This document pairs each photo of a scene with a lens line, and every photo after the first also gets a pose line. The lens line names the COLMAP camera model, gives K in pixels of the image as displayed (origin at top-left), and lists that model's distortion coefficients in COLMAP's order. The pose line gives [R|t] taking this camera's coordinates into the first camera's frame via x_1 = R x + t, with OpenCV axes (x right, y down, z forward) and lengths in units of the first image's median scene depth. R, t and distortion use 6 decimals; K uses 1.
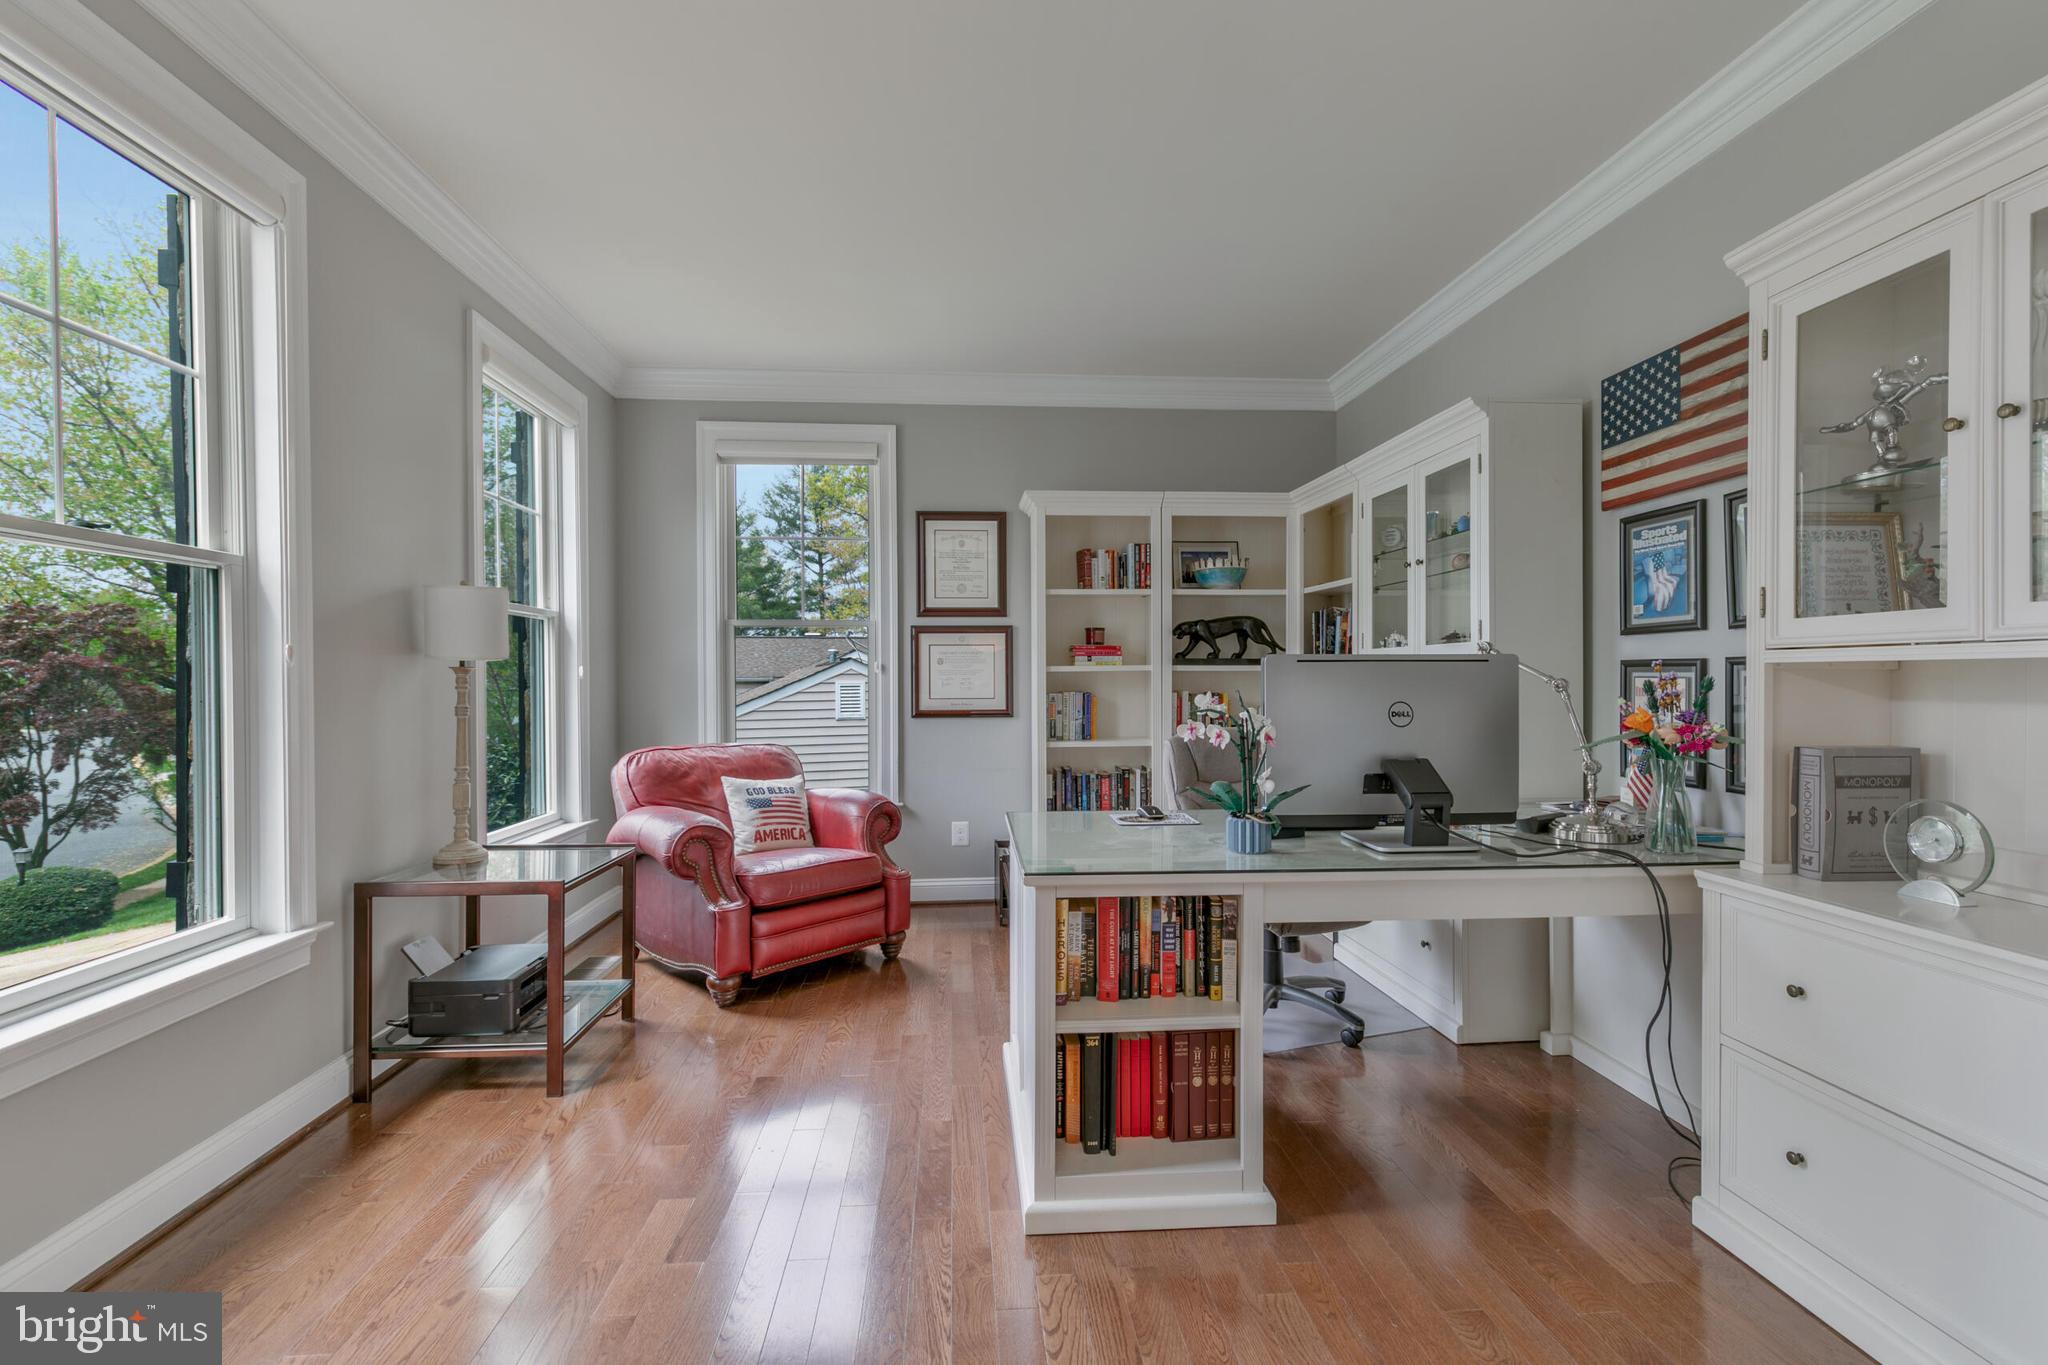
lens RADIAL K [[906.2, 0, 1023.0], [0, 906.2, 685.9], [0, 0, 1]] dist [-0.001948, 0.000002]
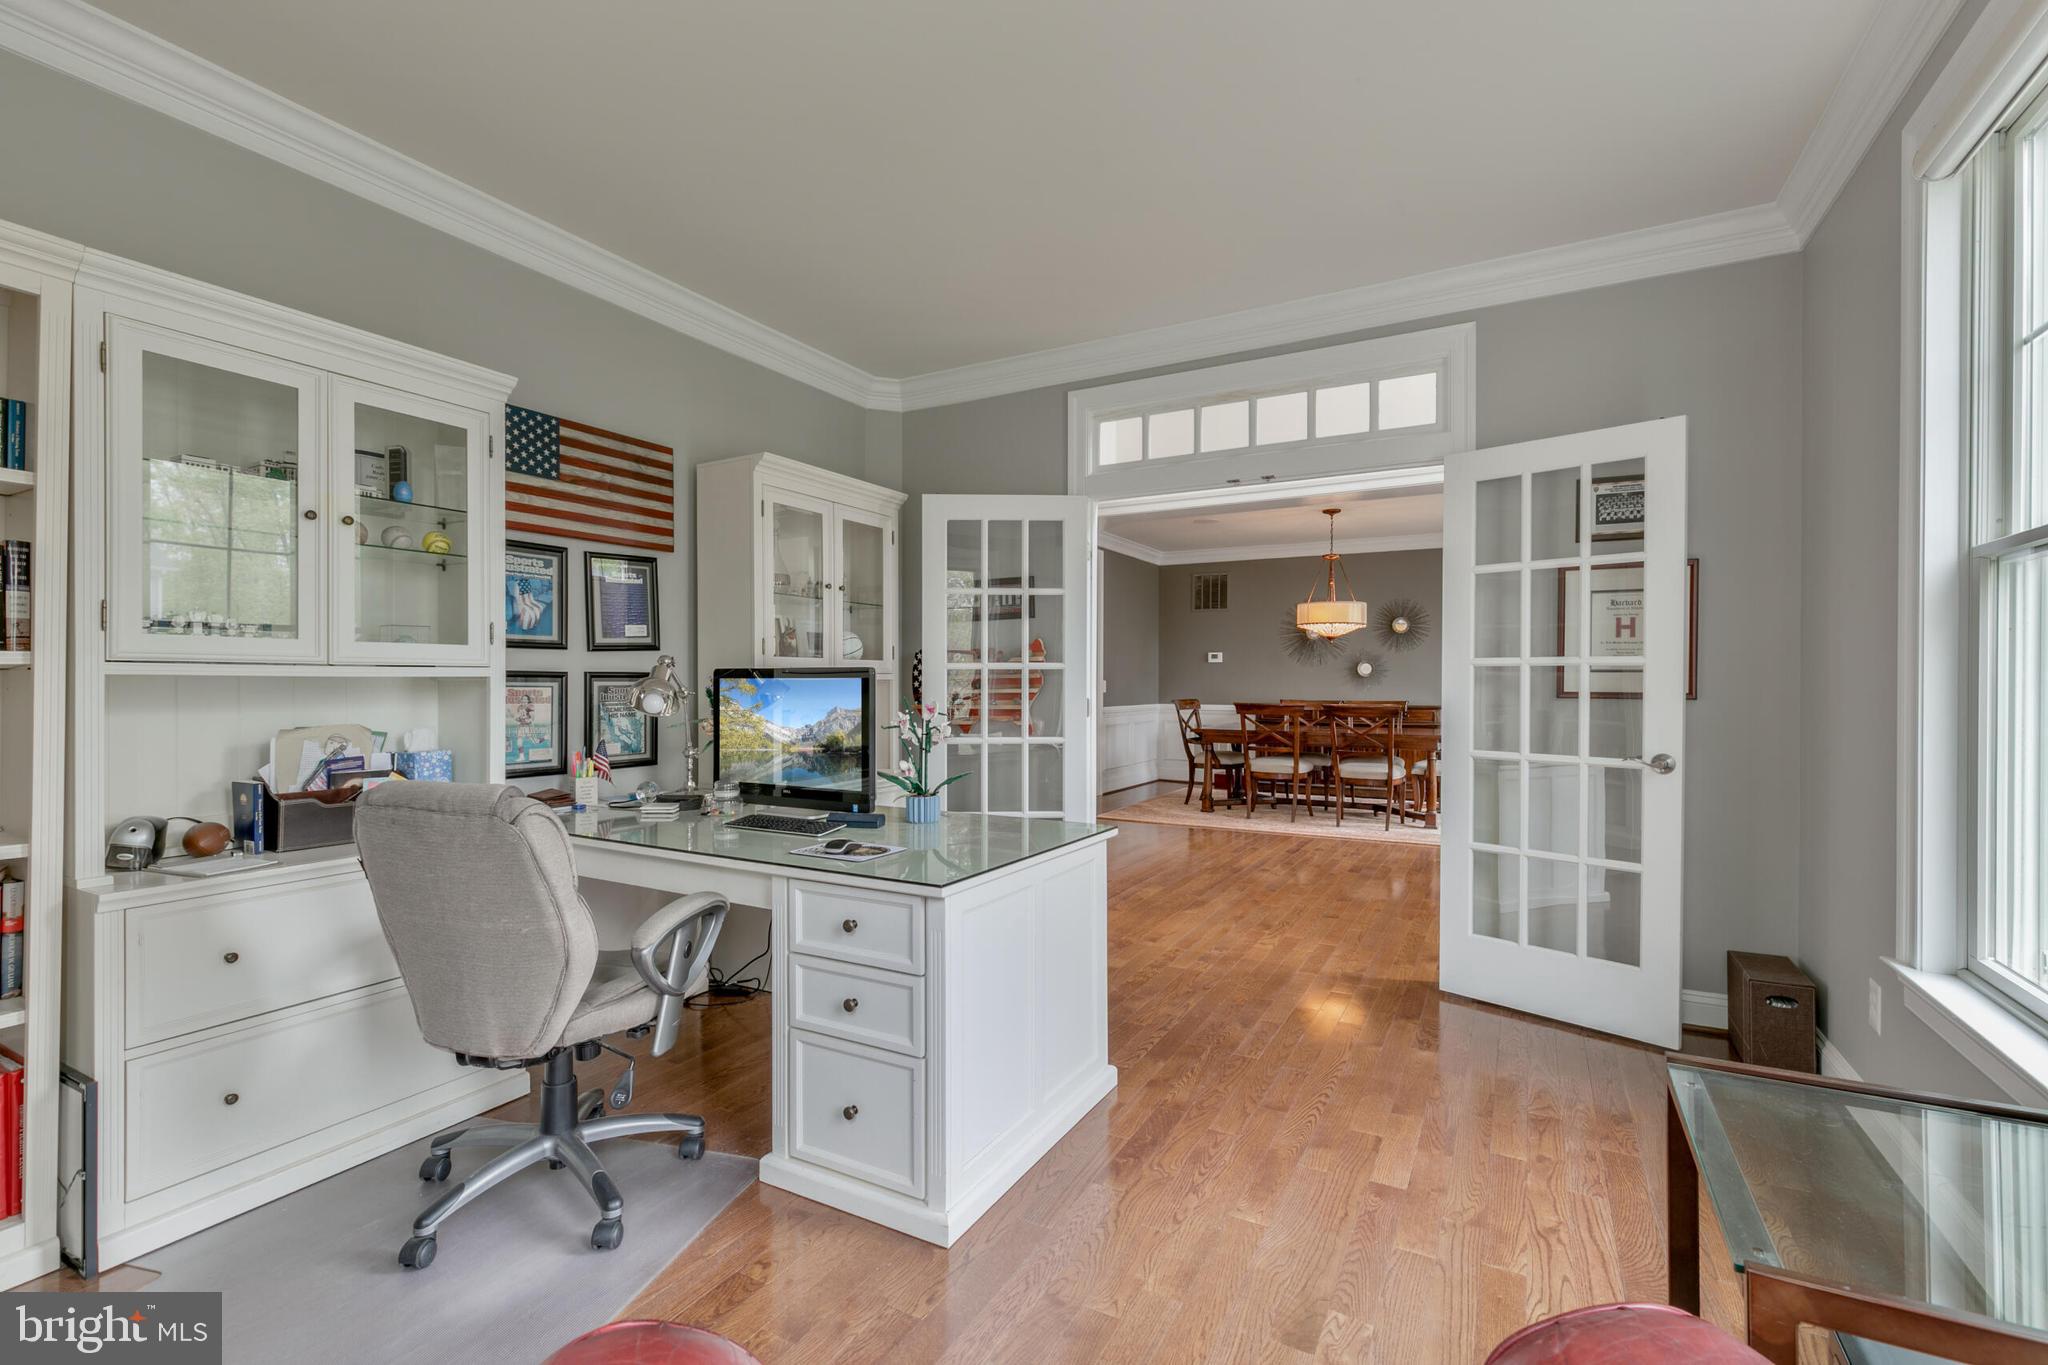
lens RADIAL K [[906.2, 0, 1017.0], [0, 906.2, 689.0], [0, 0, 1]] dist [-0.001948, 0.000002]
pose [[-0.837506, -0.000992, 0.546428, -0.475979], [0.002648, 0.999979, 0.005873, -0.011814], [-0.546422, 0.006366, -0.837486, 1.686387]]
